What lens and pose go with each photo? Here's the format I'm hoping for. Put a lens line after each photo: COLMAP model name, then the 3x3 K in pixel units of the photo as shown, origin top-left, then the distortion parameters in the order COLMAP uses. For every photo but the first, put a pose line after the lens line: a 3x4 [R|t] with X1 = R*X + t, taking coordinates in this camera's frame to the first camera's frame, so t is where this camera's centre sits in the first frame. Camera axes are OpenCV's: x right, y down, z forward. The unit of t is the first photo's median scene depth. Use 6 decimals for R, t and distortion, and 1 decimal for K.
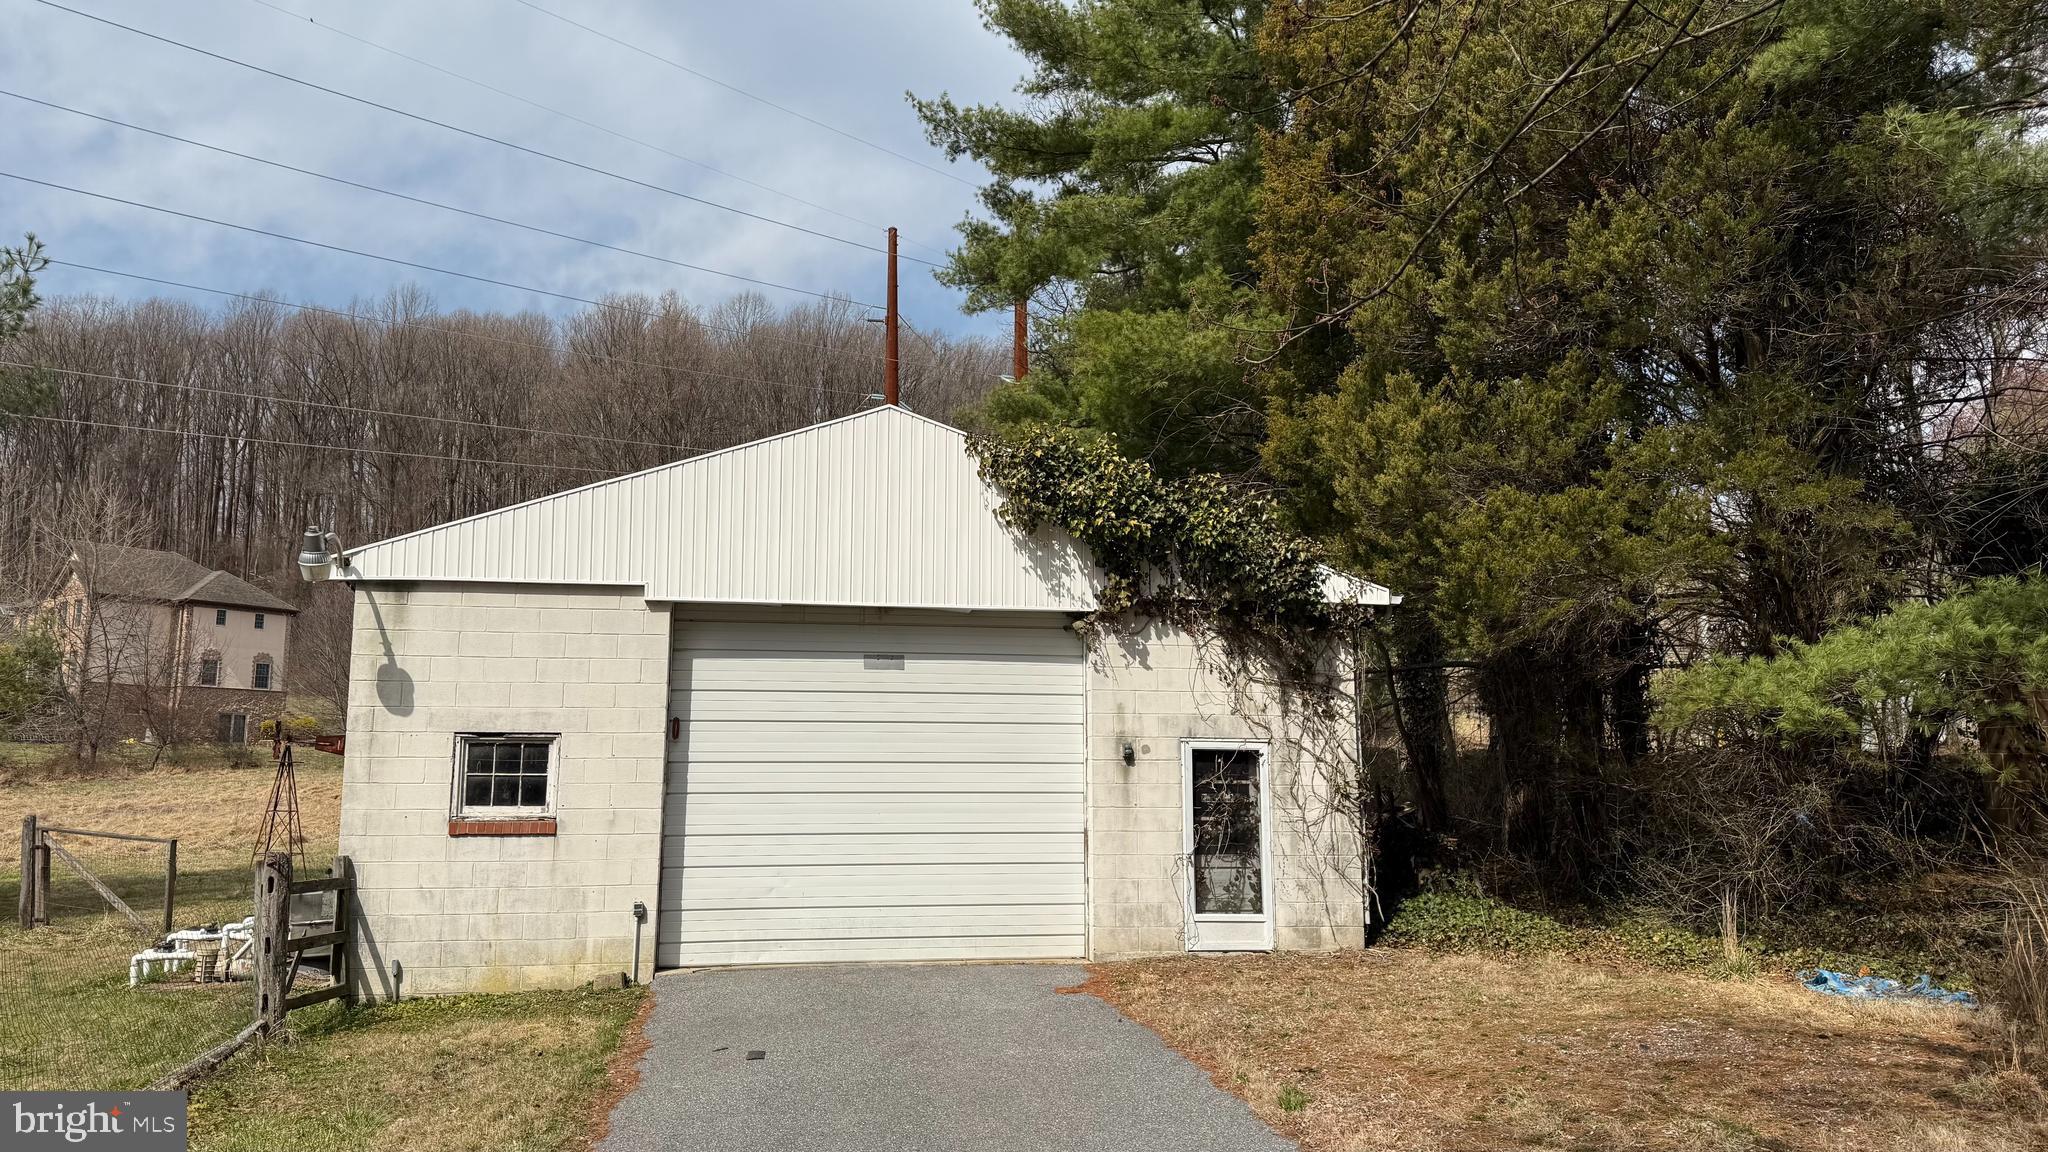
lens RADIAL K [[1412.7, 0, 1029.6], [0, 1412.7, 587.7], [0, 0, 1]] dist [0.000825, -0.000604]
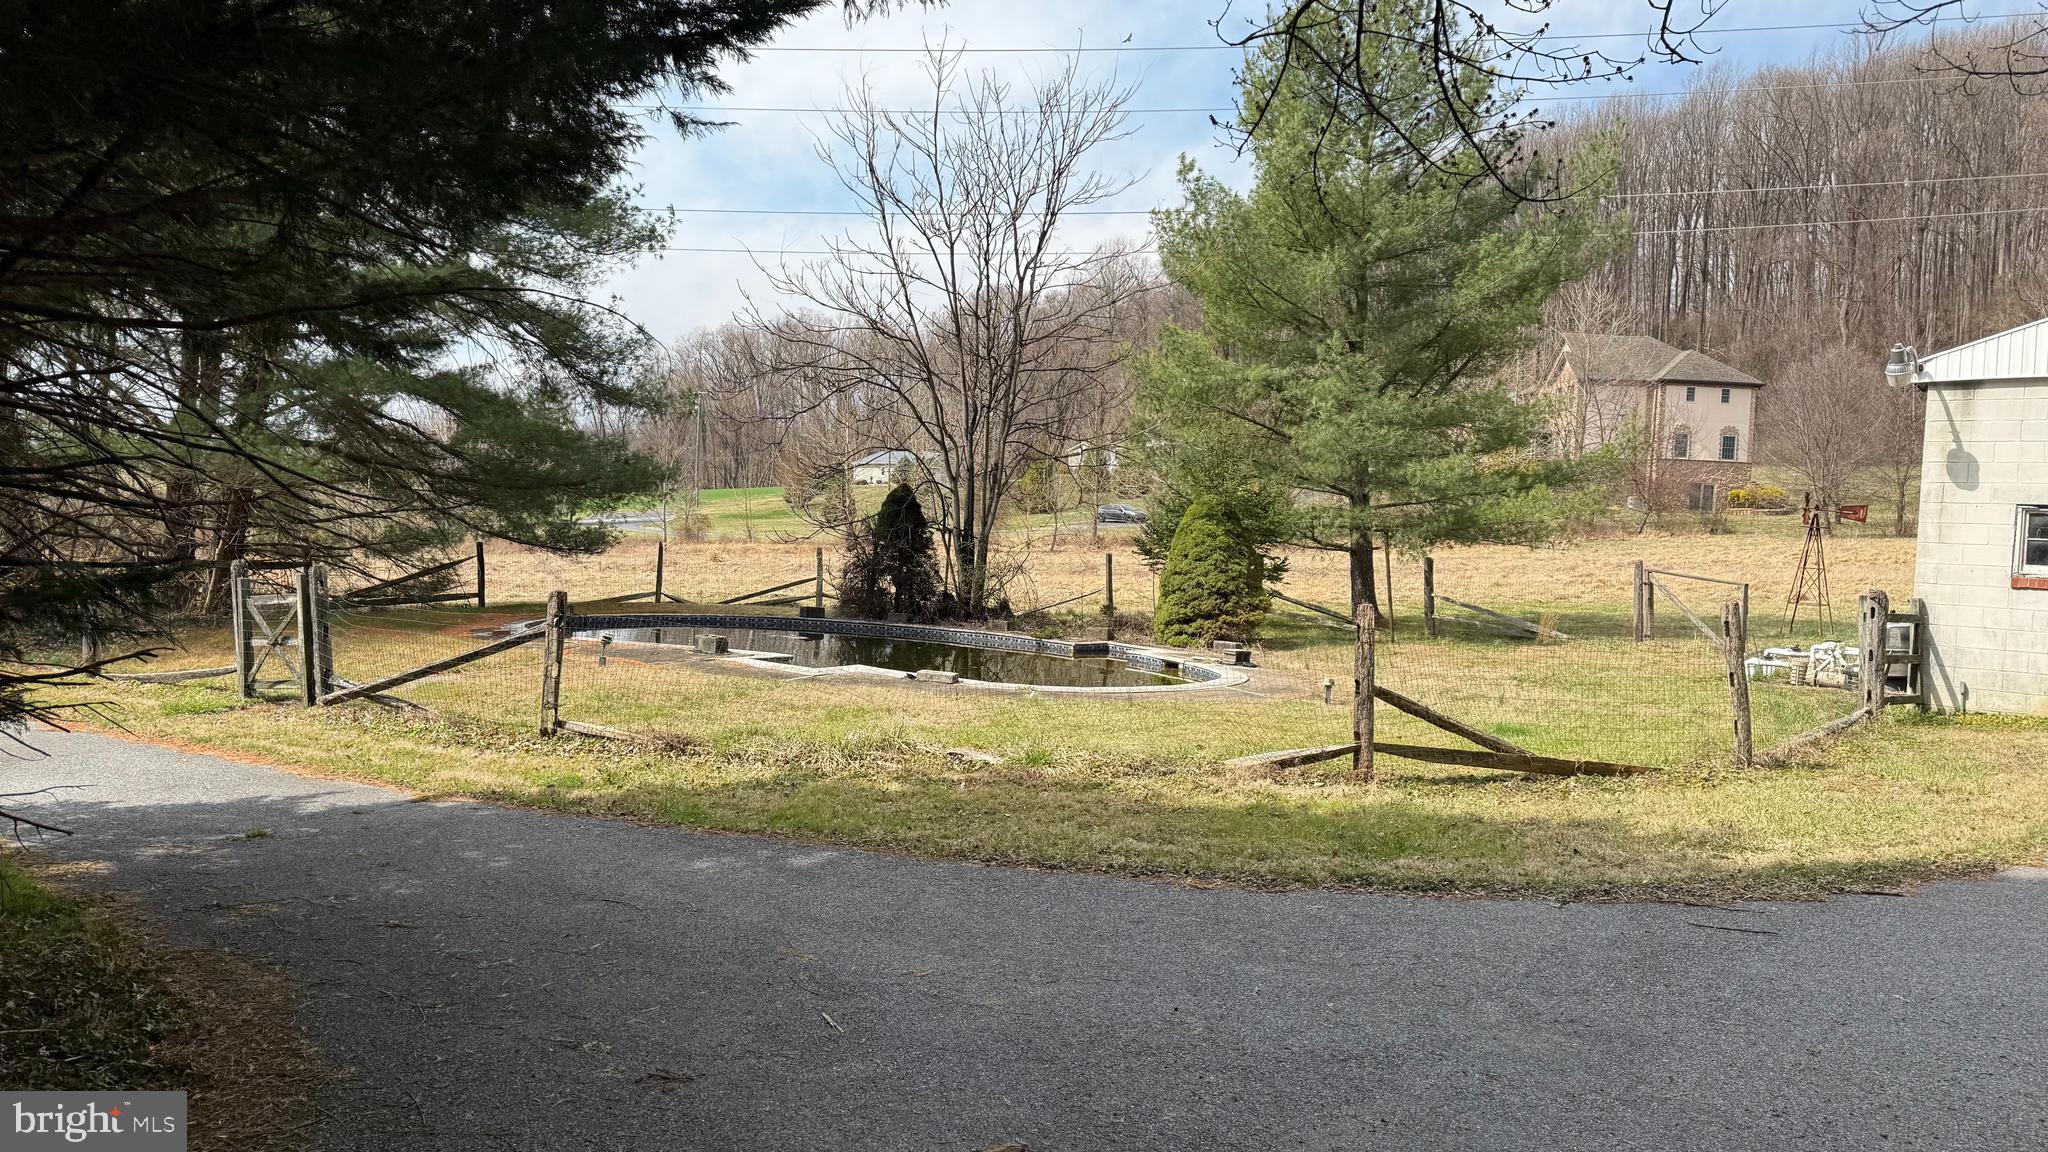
lens RADIAL K [[1412.7, 0, 1029.6], [0, 1412.7, 587.7], [0, 0, 1]] dist [0.000825, -0.000604]
pose [[0.586468, 0.060322, -0.807723, 0.077993], [0.071514, 0.989472, 0.125819, -0.038949], [0.806809, -0.131552, 0.575980, -0.382783]]
